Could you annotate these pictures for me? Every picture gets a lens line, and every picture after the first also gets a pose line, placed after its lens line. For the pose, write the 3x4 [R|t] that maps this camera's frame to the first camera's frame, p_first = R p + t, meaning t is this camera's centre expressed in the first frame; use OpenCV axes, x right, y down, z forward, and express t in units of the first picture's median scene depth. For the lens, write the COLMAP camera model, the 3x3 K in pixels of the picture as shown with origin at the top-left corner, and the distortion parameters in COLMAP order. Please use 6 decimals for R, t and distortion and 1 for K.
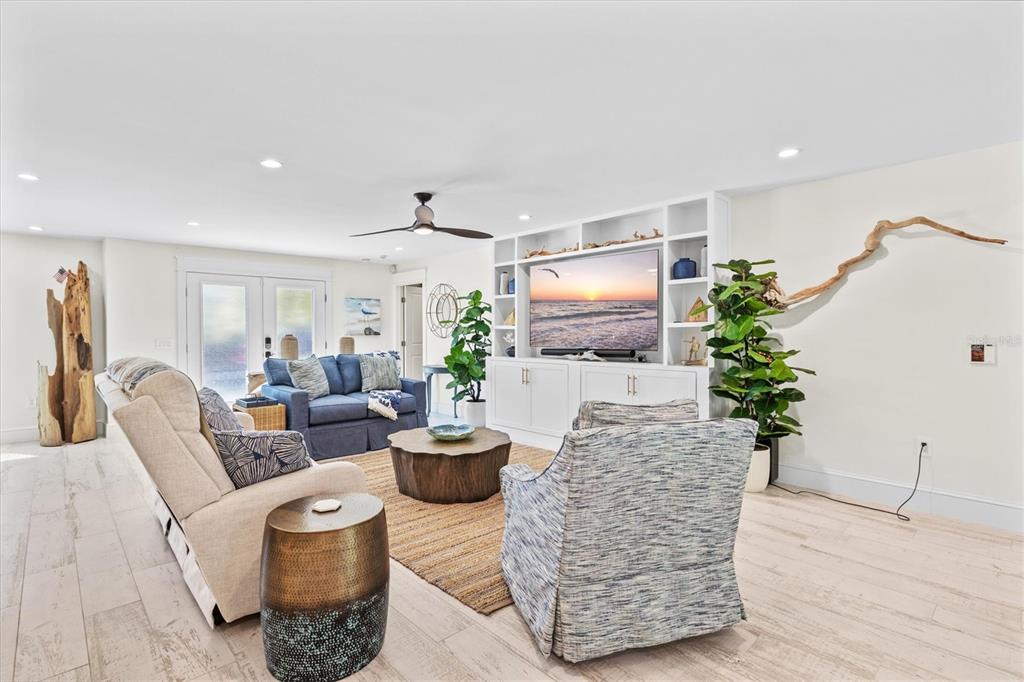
lens RADIAL K [[489.5, 0, 509.5], [0, 489.5, 339.5], [0, 0, 1]] dist [0.002642, 0.000235]
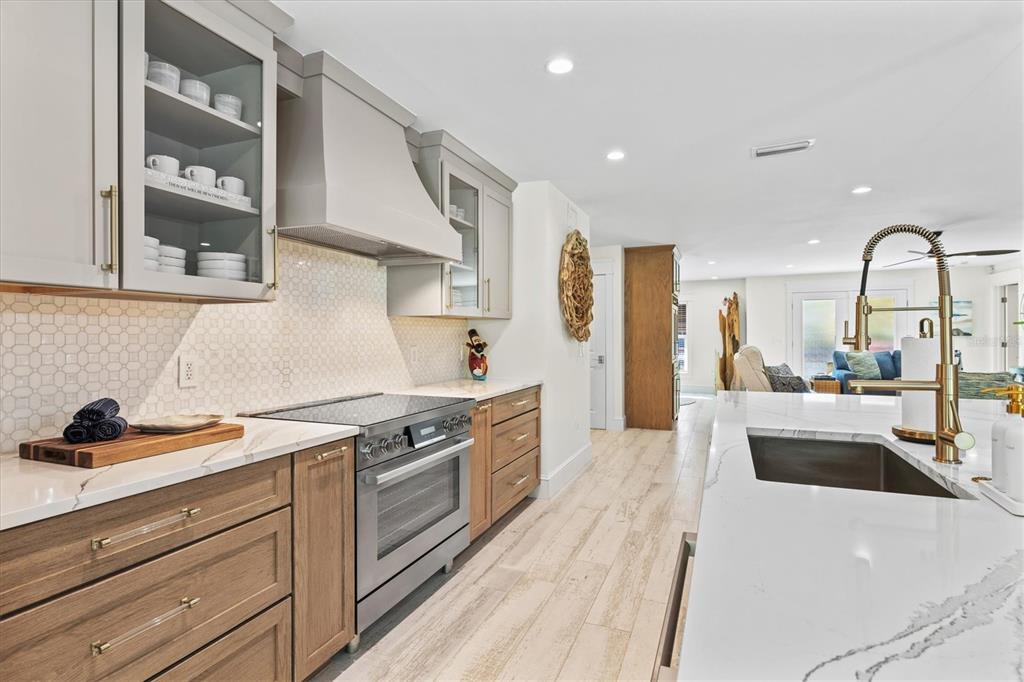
lens RADIAL K [[494.8, 0, 511.8], [0, 494.8, 332.9], [0, 0, 1]] dist [-0.002715, -0.000446]
pose [[0.403694, -0.003765, -0.914886, 0.463183], [-0.009520, 0.999920, -0.008316, 0.004970], [0.914844, 0.012067, 0.403626, -0.481882]]
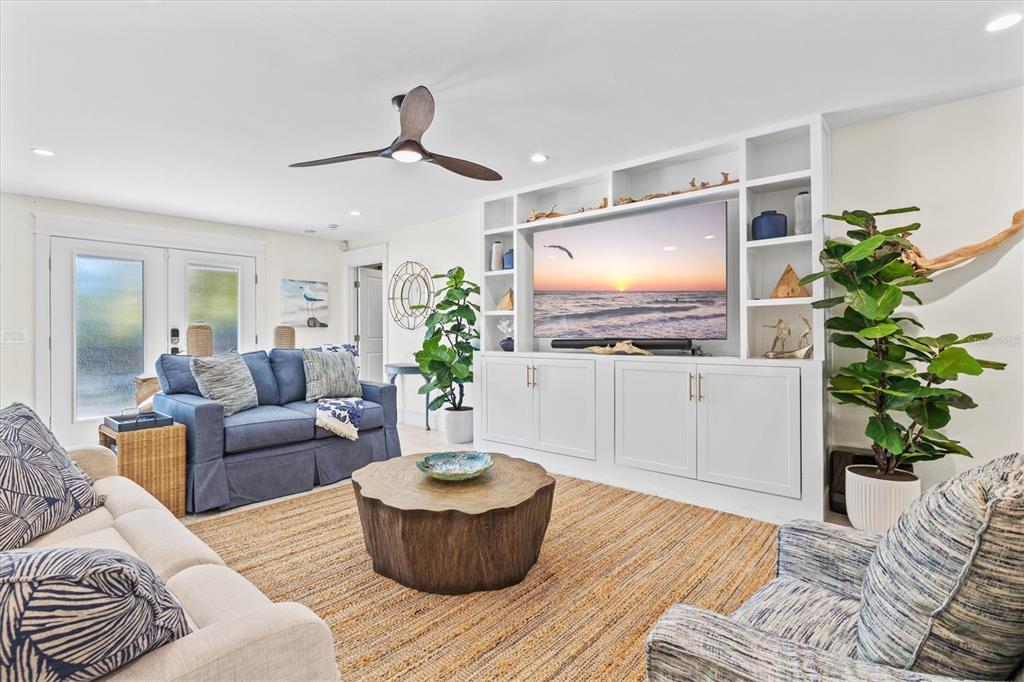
lens RADIAL K [[494.8, 0, 511.8], [0, 494.8, 332.9], [0, 0, 1]] dist [-0.002715, -0.000446]
pose [[0.993959, -0.002552, 0.109725, -0.084293], [0.003915, 0.999918, -0.012214, 0.018215], [-0.109684, 0.012570, 0.993887, 0.255639]]
